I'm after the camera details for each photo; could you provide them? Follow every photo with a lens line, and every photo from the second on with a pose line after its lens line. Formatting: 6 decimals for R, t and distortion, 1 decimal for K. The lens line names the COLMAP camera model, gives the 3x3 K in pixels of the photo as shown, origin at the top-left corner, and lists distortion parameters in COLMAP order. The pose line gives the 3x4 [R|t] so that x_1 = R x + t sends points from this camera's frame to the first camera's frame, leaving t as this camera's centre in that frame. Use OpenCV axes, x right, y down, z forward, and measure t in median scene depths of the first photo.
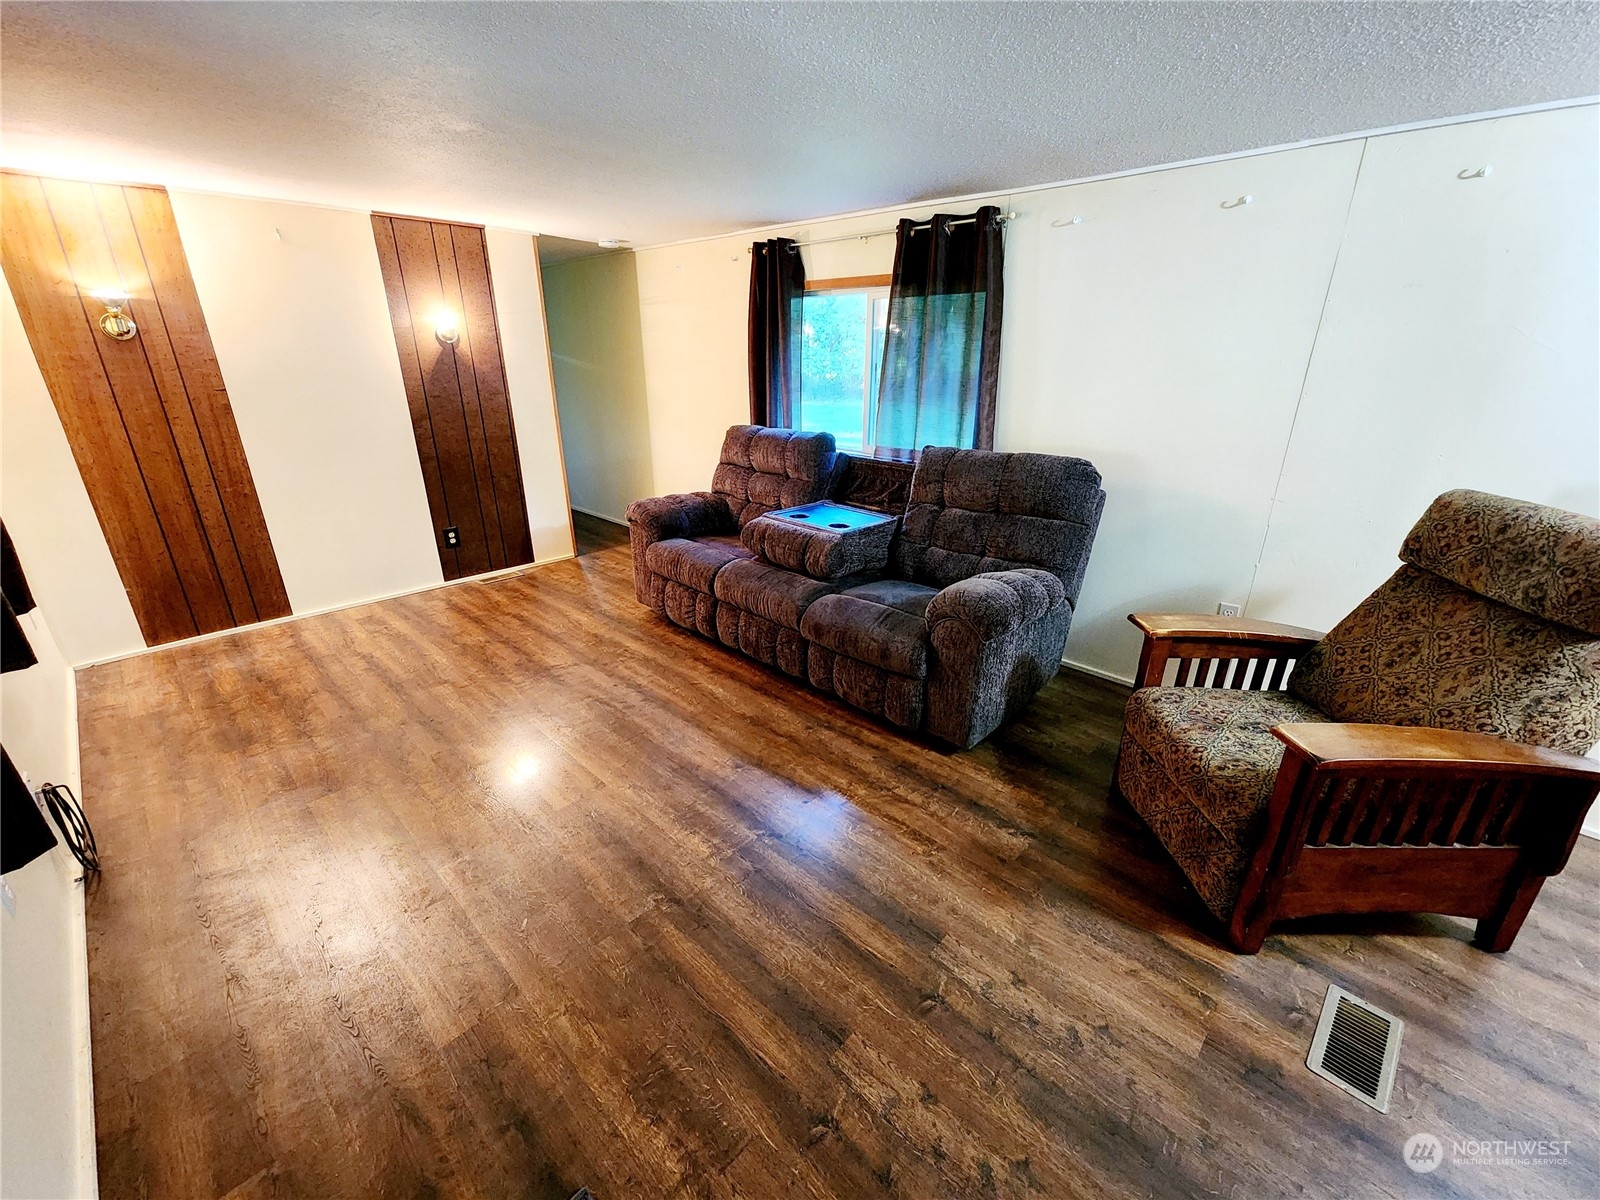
lens RADIAL K [[664.7, 0, 797.9], [0, 664.7, 606.9], [0, 0, 1]] dist [-0.003139, -0.001042]
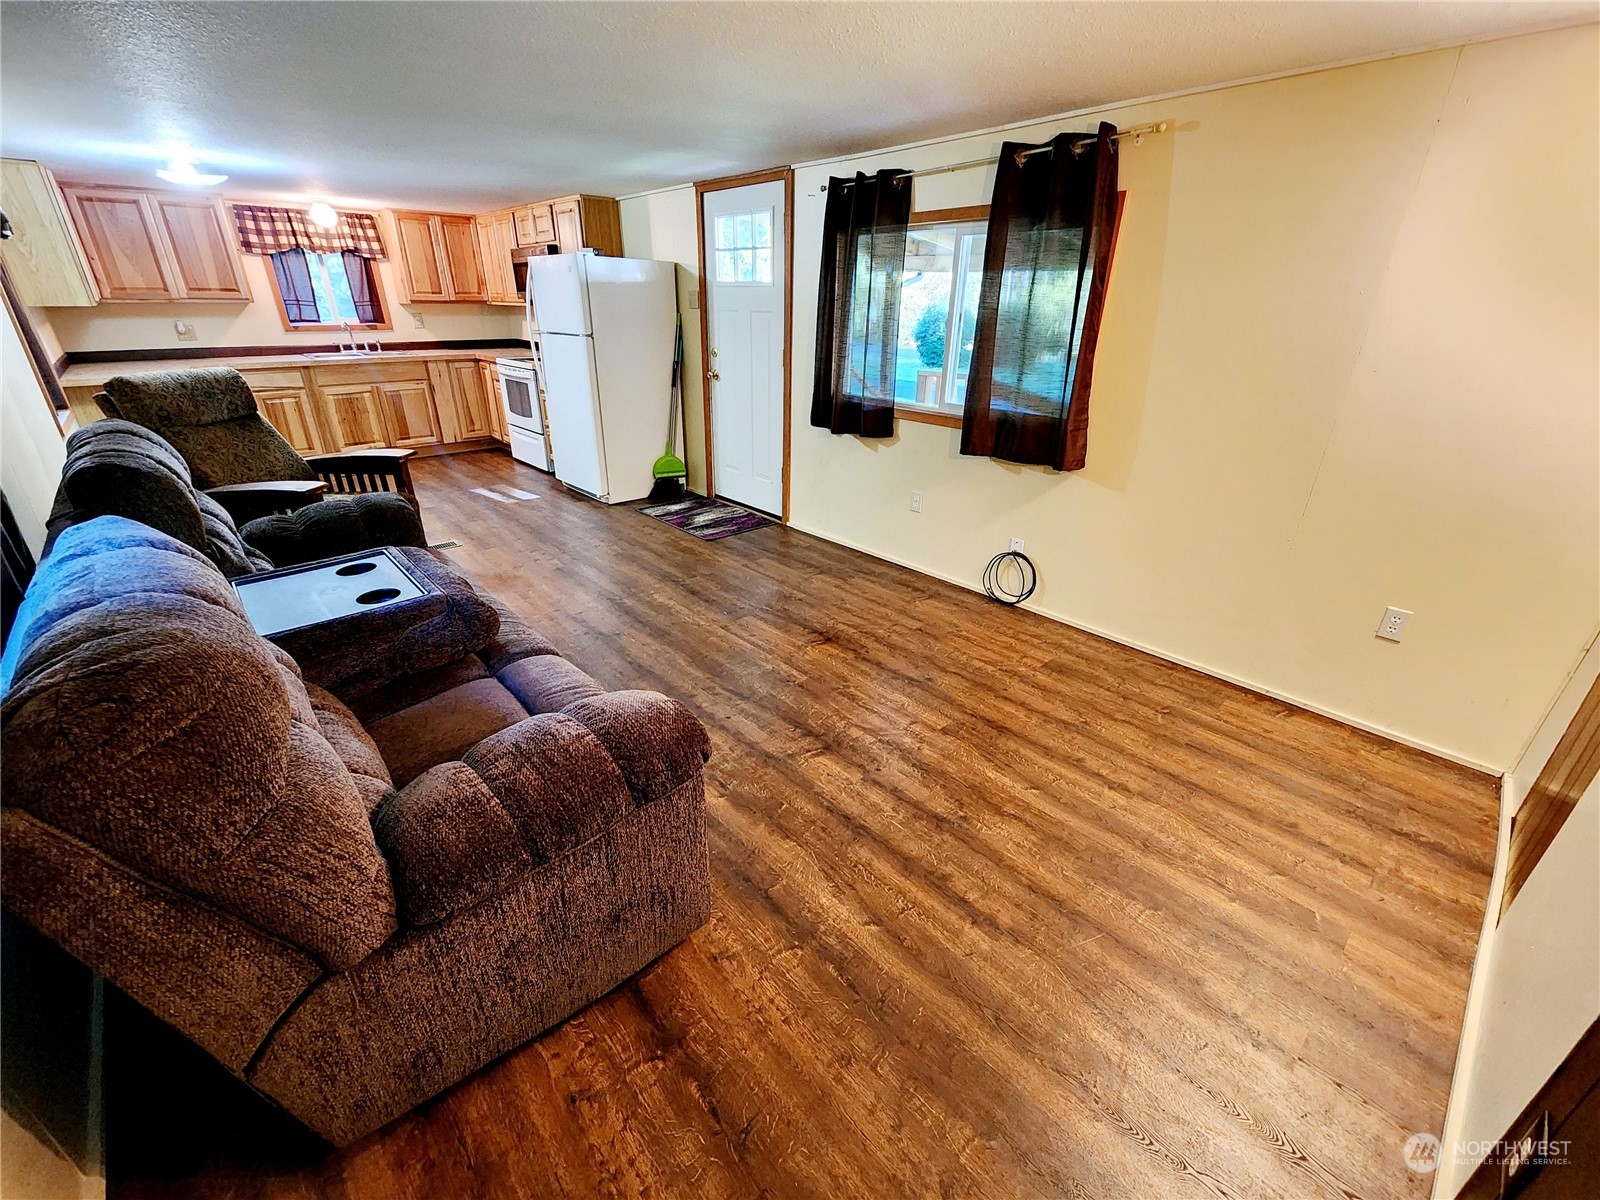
lens RADIAL K [[664.7, 0, 797.9], [0, 664.7, 606.9], [0, 0, 1]] dist [-0.003139, -0.001042]
pose [[-0.997908, -0.043228, 0.048065, -0.327706], [0.004332, 0.697142, 0.716920, -0.463033], [-0.064499, 0.715629, -0.695496, 1.217639]]
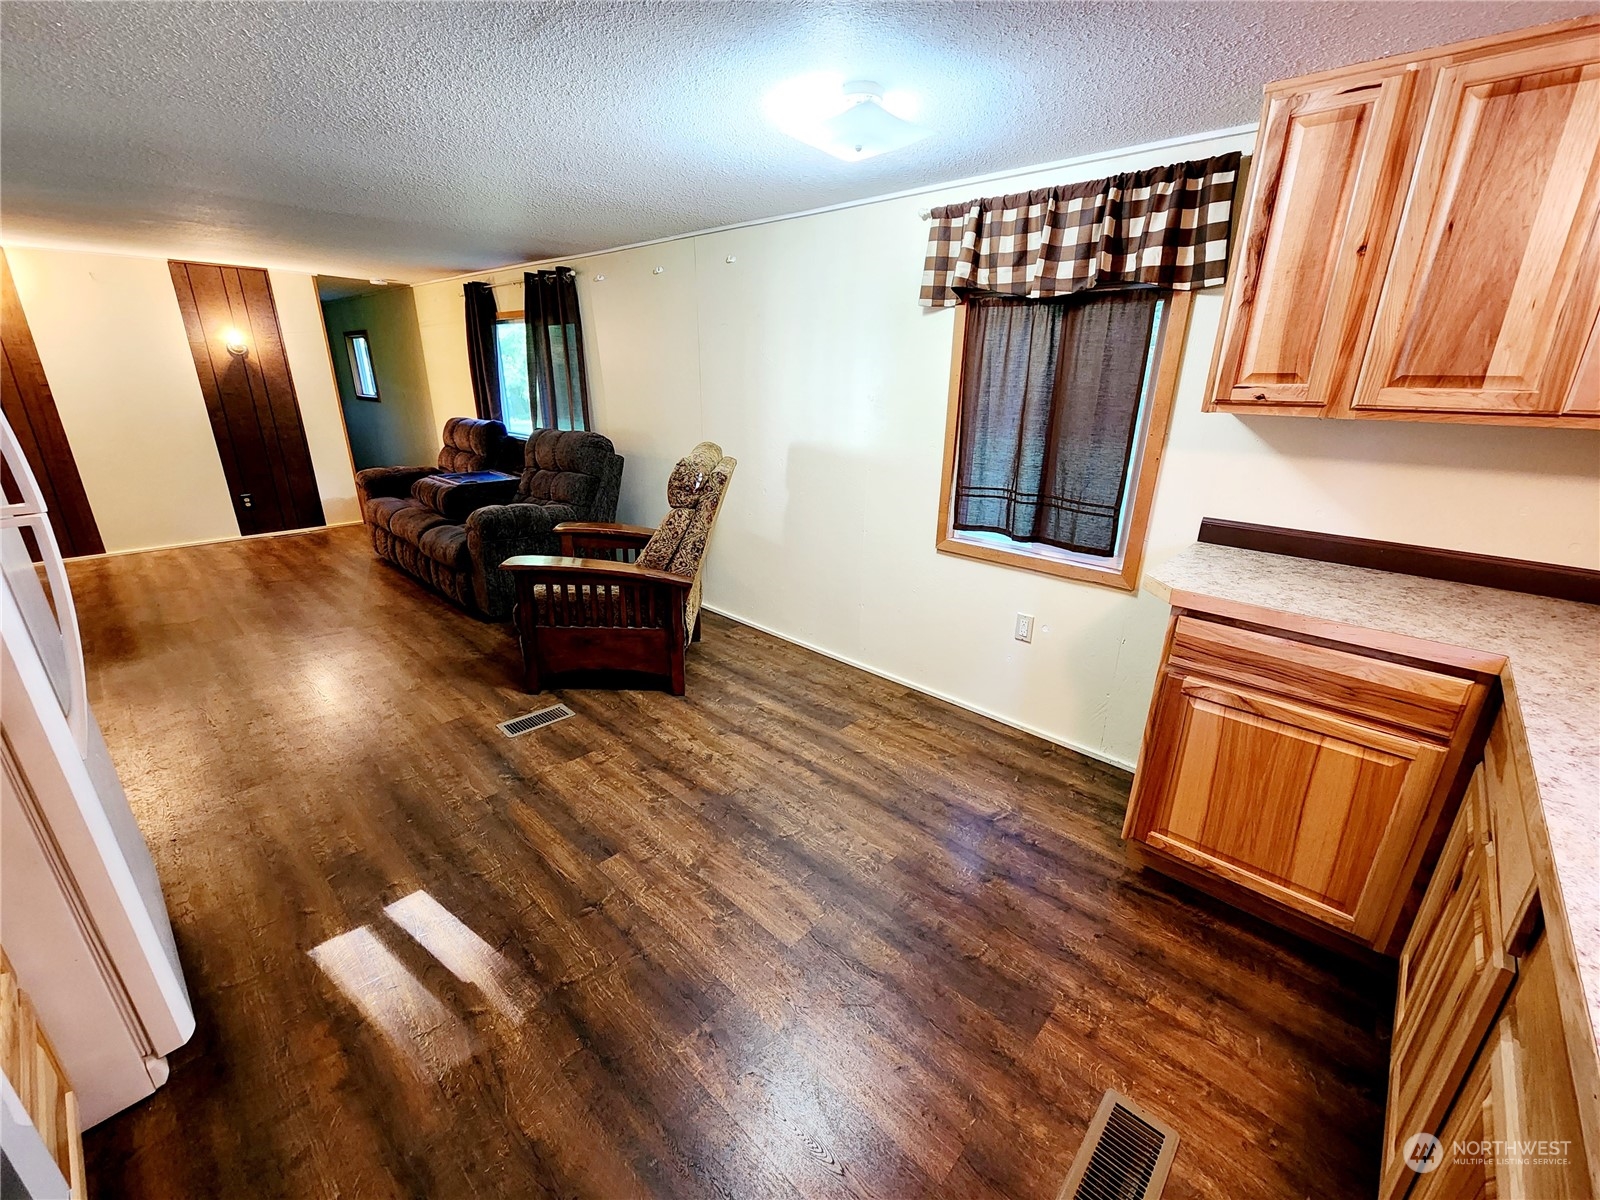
lens RADIAL K [[664.7, 0, 797.9], [0, 664.7, 606.9], [0, 0, 1]] dist [-0.003139, -0.001042]
pose [[0.999732, 0.005719, 0.022412, 0.629864], [-0.005107, 0.999615, -0.027285, 0.155566], [-0.022559, 0.027163, 0.999376, -0.378970]]
